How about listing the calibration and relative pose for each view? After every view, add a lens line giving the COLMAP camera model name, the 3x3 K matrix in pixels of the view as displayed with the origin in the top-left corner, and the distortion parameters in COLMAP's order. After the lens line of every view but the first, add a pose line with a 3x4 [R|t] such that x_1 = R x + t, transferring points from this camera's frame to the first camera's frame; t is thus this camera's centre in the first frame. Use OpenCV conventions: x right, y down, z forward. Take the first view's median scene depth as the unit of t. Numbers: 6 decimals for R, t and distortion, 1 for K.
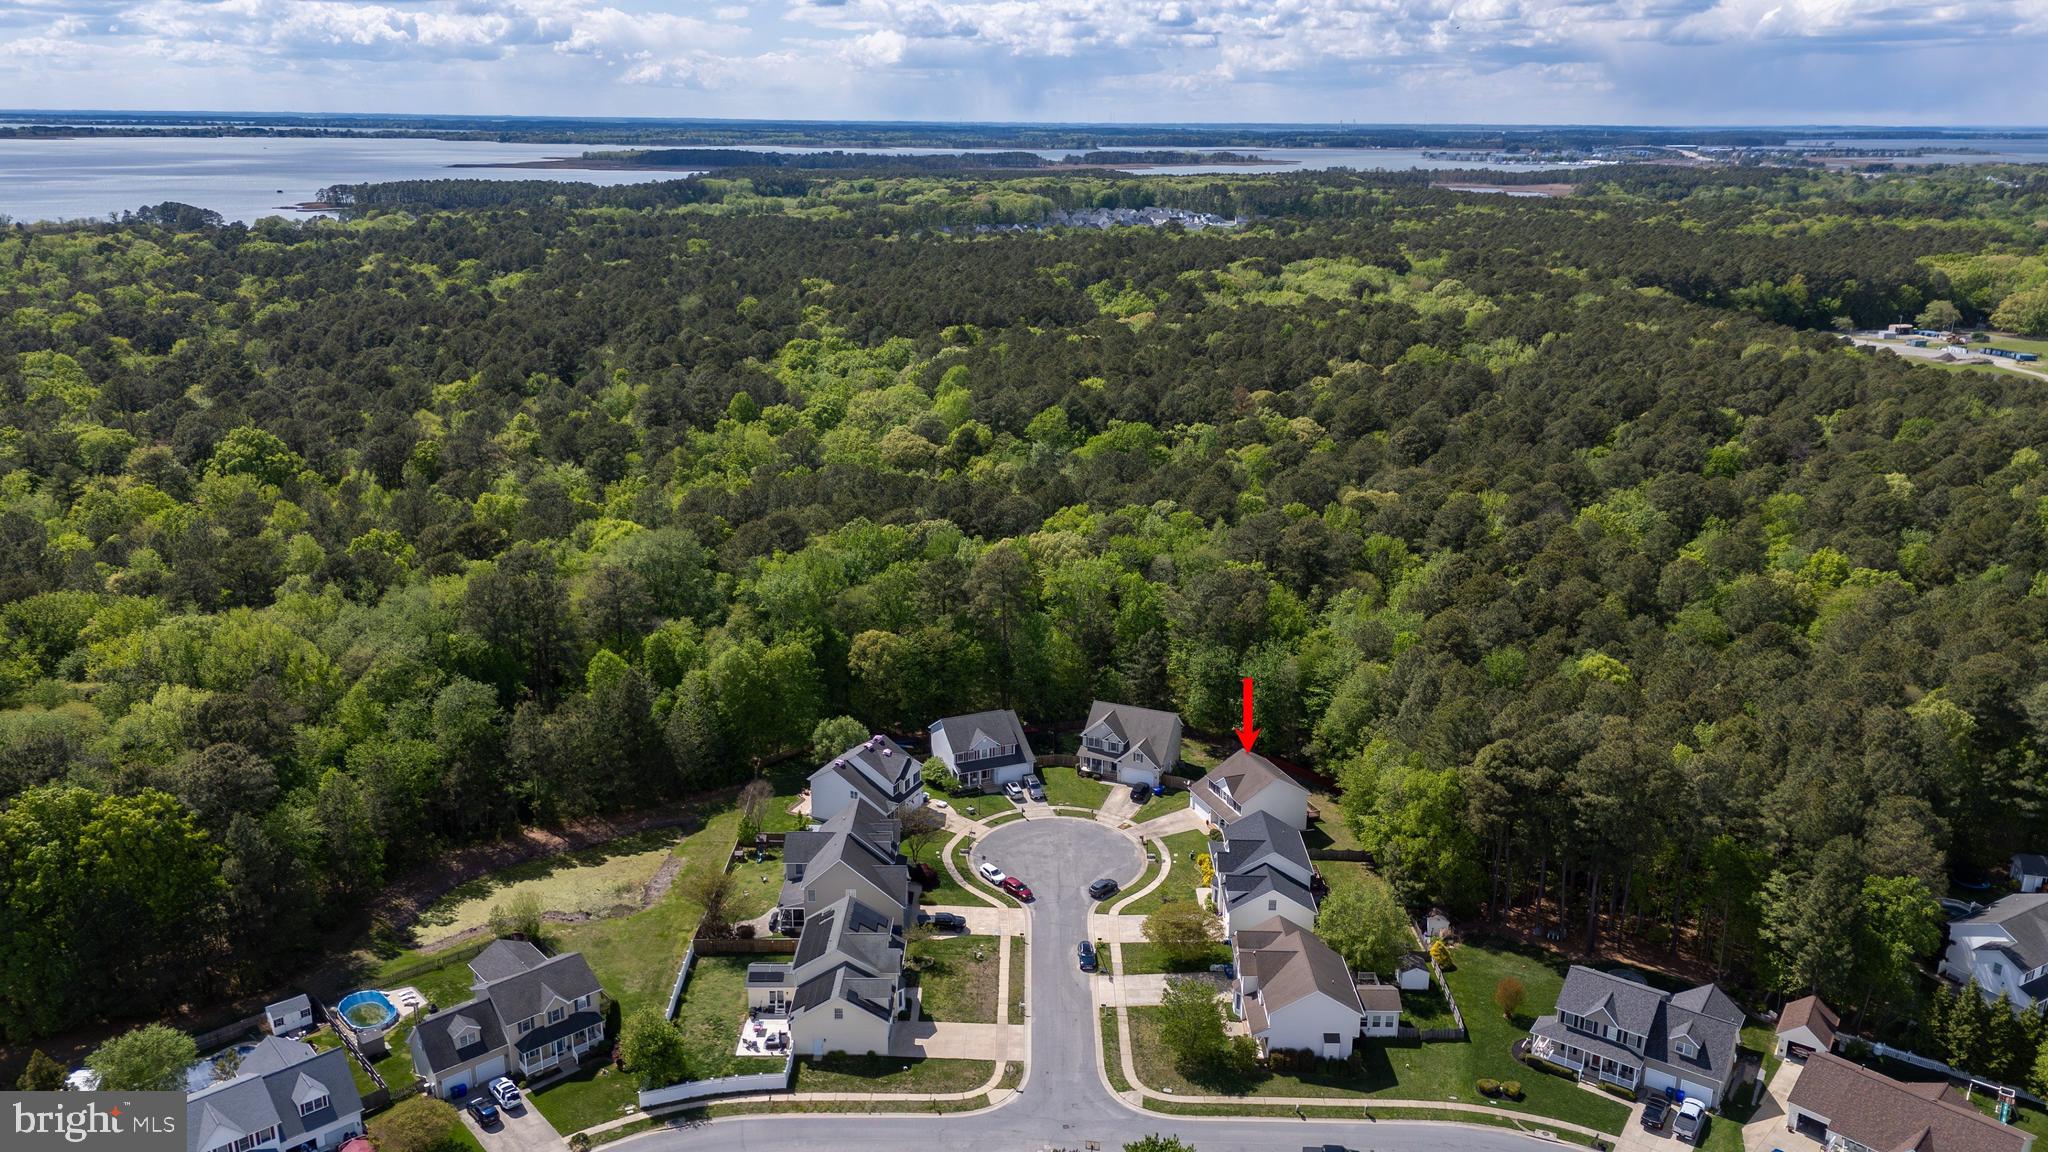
lens RADIAL K [[1497.6, 0, 1030.0], [0, 1497.6, 576.3], [0, 0, 1]] dist [0.058595, -0.051646]
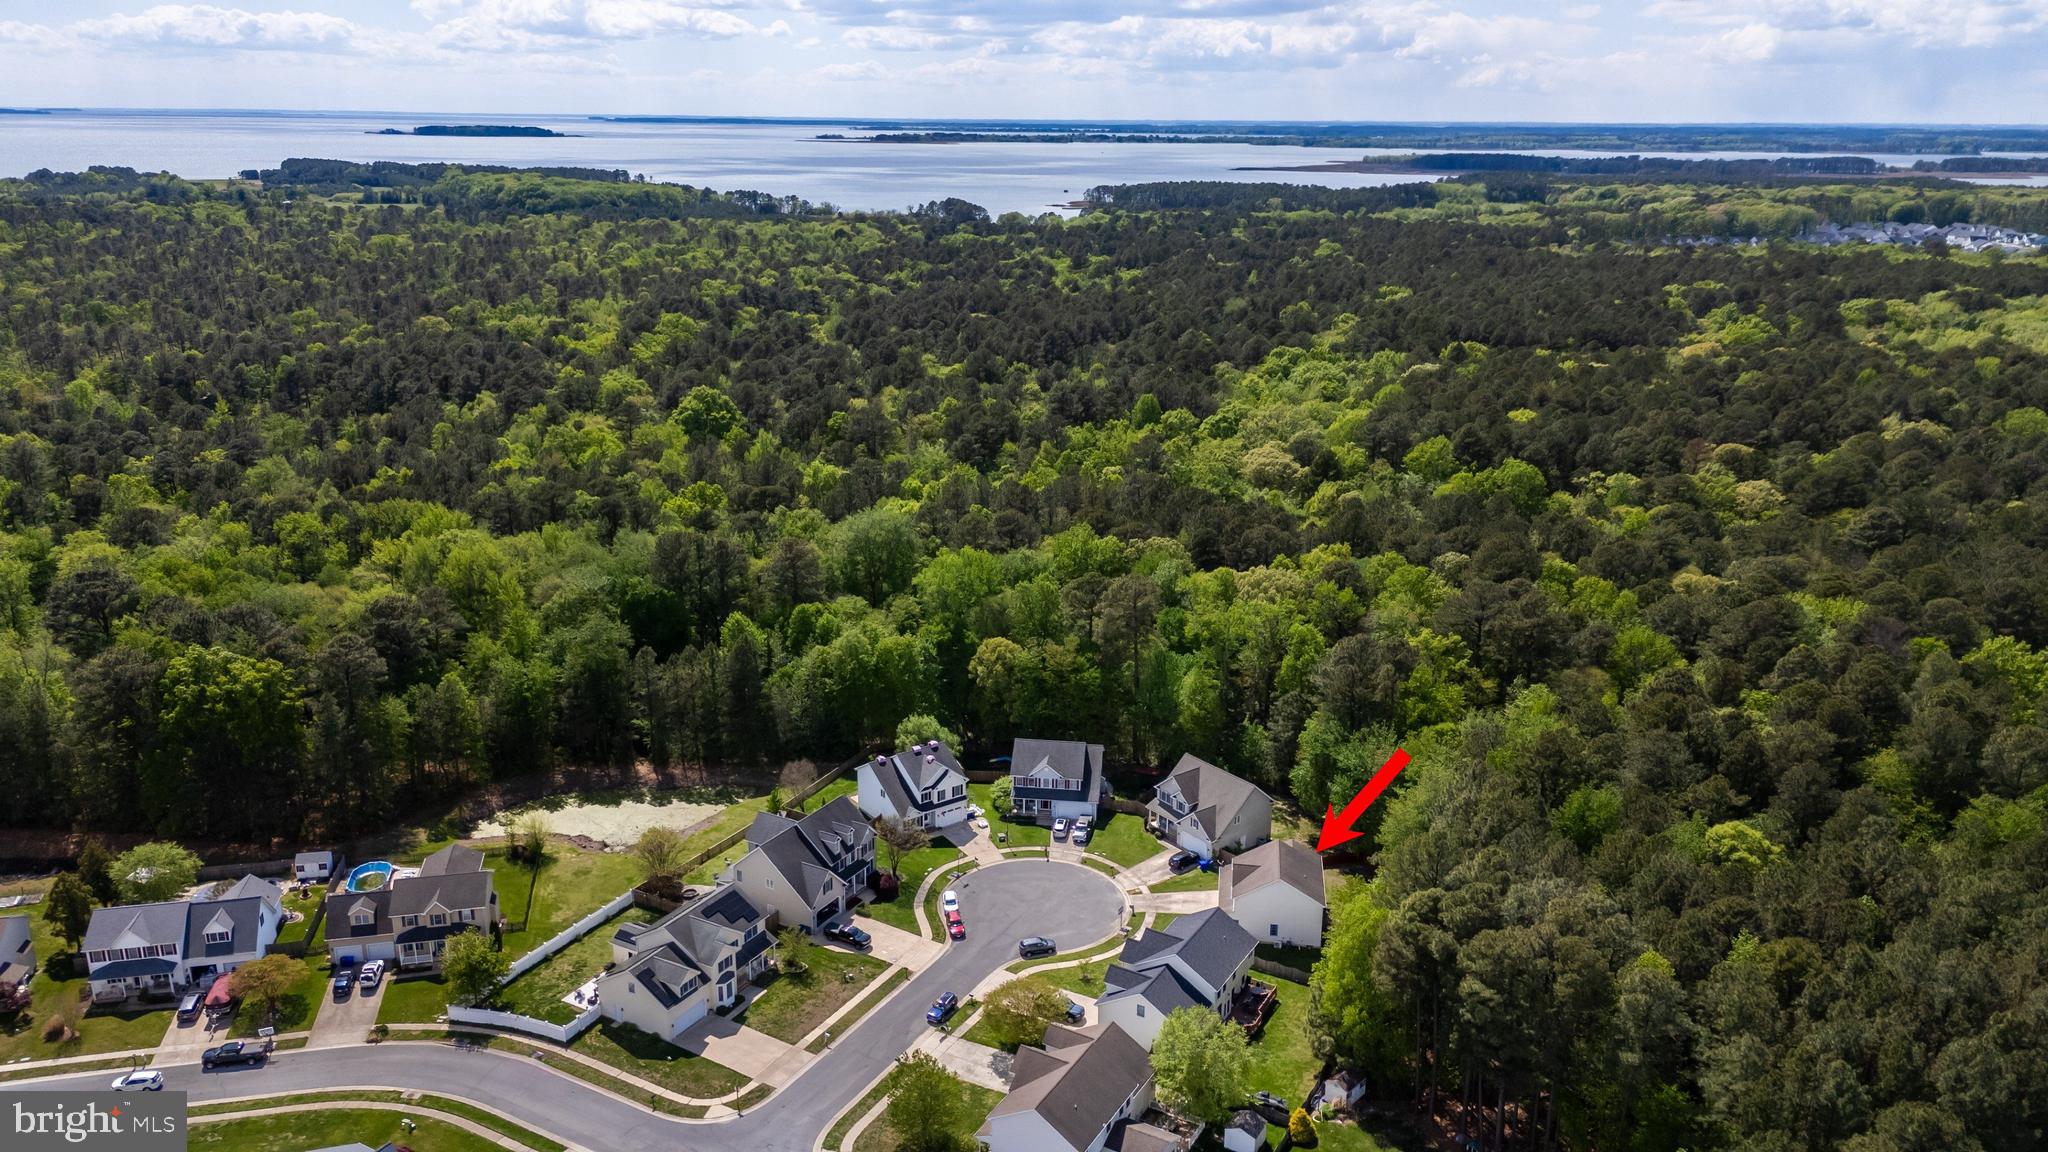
lens RADIAL K [[1497.6, 0, 1026.1], [0, 1497.6, 579.3], [0, 0, 1]] dist [0.058595, -0.051646]
pose [[0.870466, 0.144248, -0.470618, 0.365120], [-0.144692, 0.988841, 0.035462, -0.038887], [0.470482, 0.037226, 0.881624, 0.142723]]
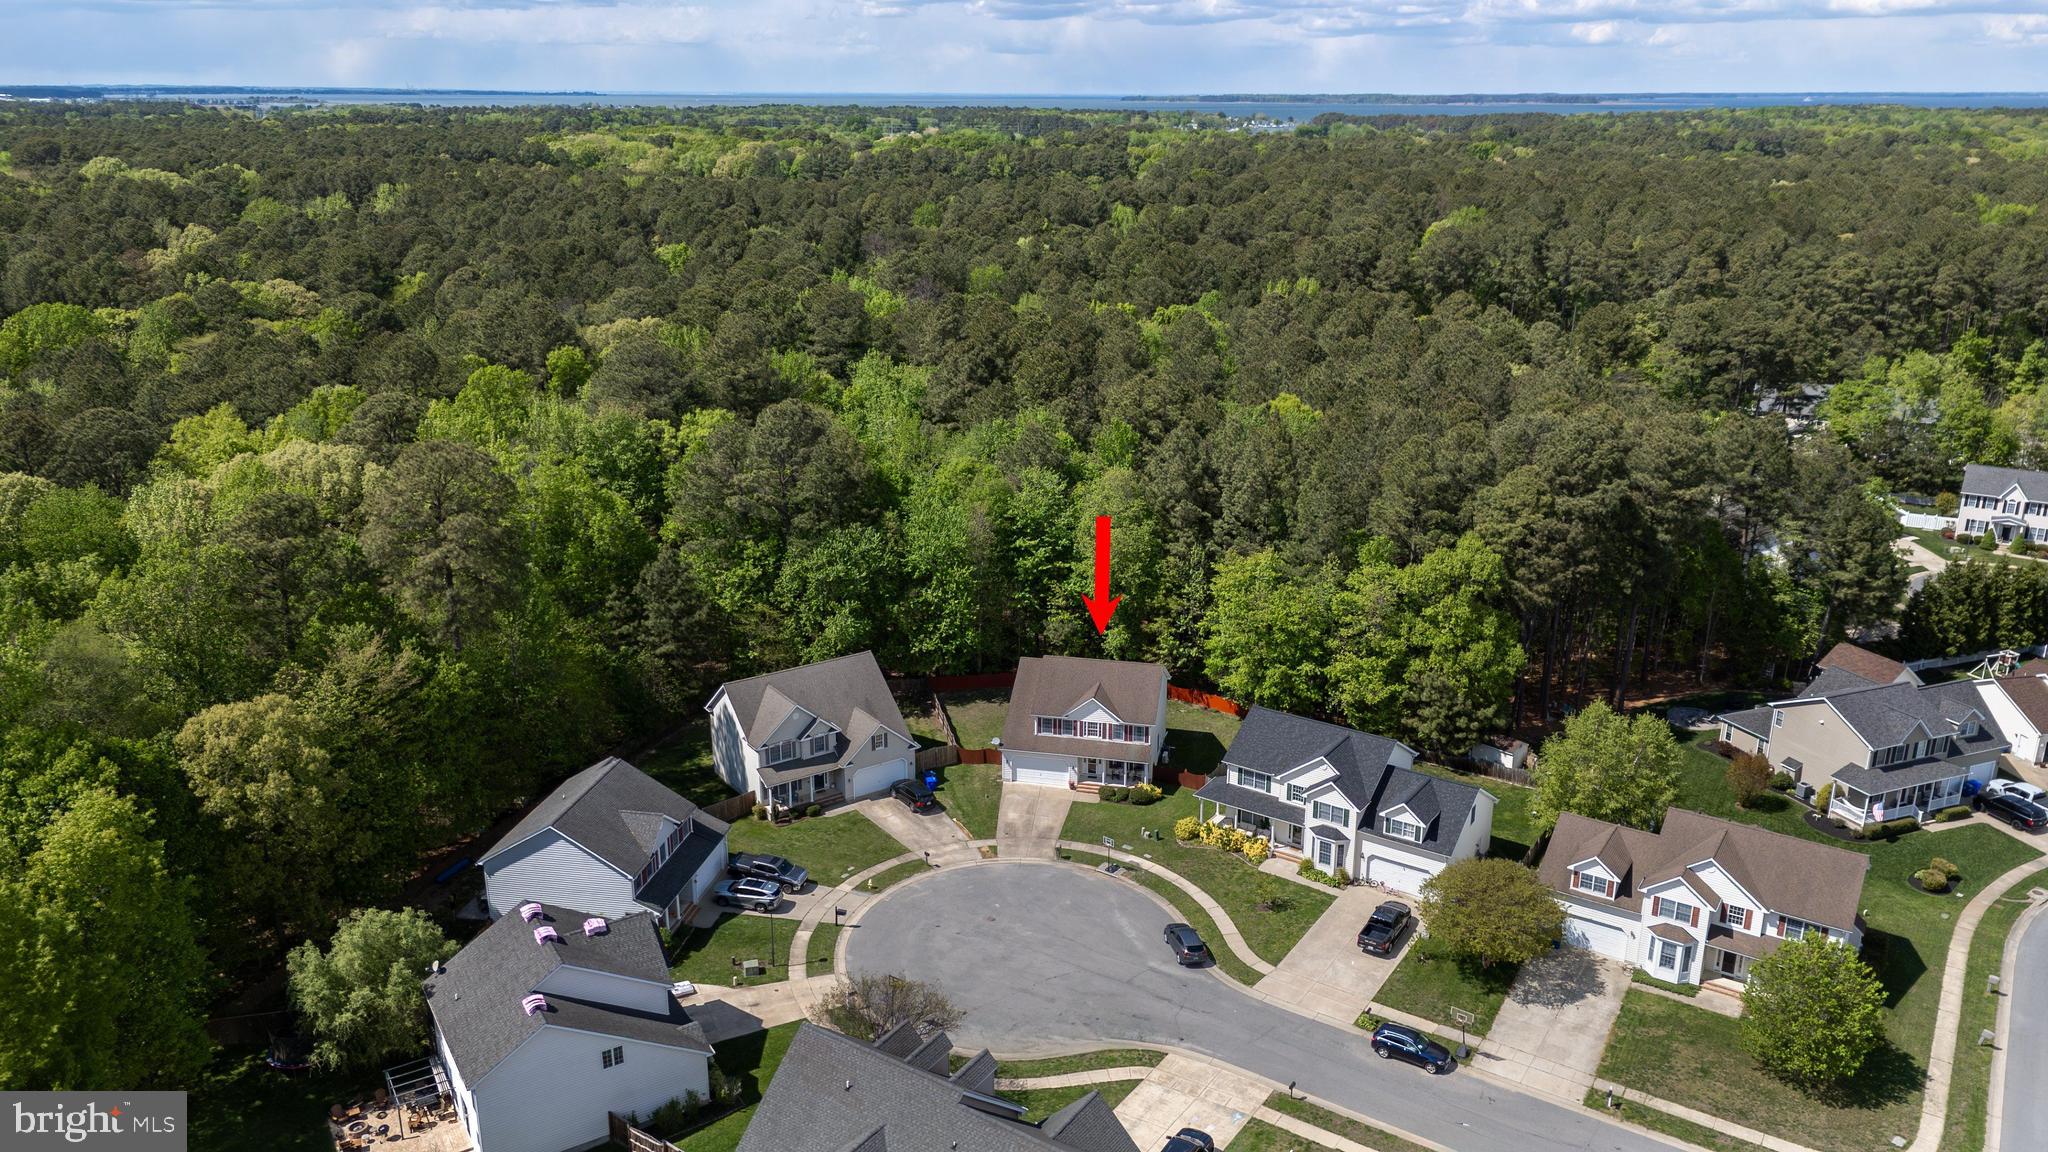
lens RADIAL K [[1497.6, 0, 1032.6], [0, 1497.6, 568.8], [0, 0, 1]] dist [0.058595, -0.051646]
pose [[0.547558, -0.259062, 0.795655, -0.297077], [0.243612, 0.959032, 0.144606, -0.004837], [-0.800521, 0.114651, 0.588236, 0.590617]]
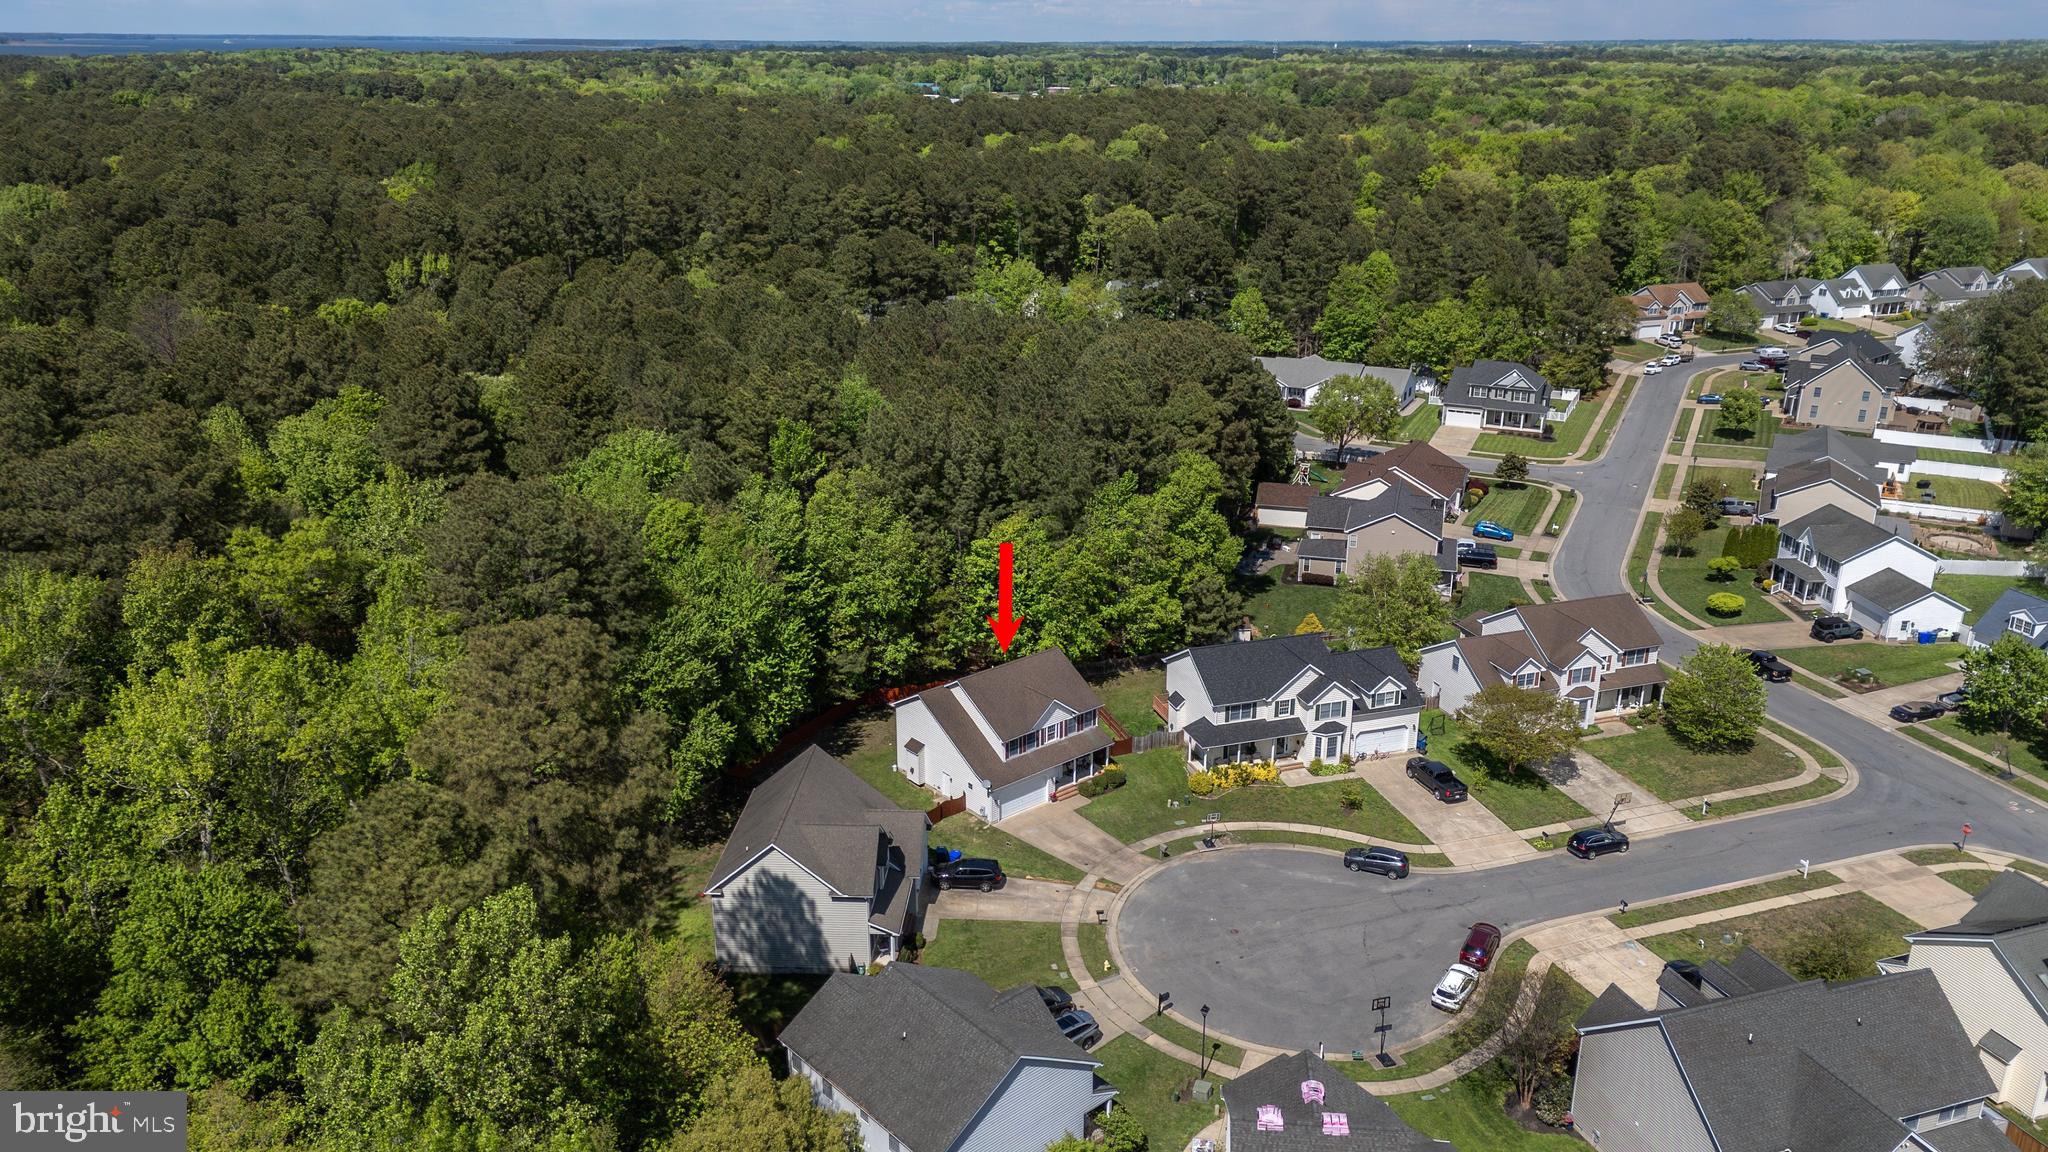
lens RADIAL K [[1497.6, 0, 1025.9], [0, 1497.6, 574.7], [0, 0, 1]] dist [0.058595, -0.051646]
pose [[-0.329477, -0.324961, 0.886479, -0.297184], [0.268658, 0.867825, 0.417974, -0.121249], [-0.905134, 0.375873, -0.198625, 0.972848]]
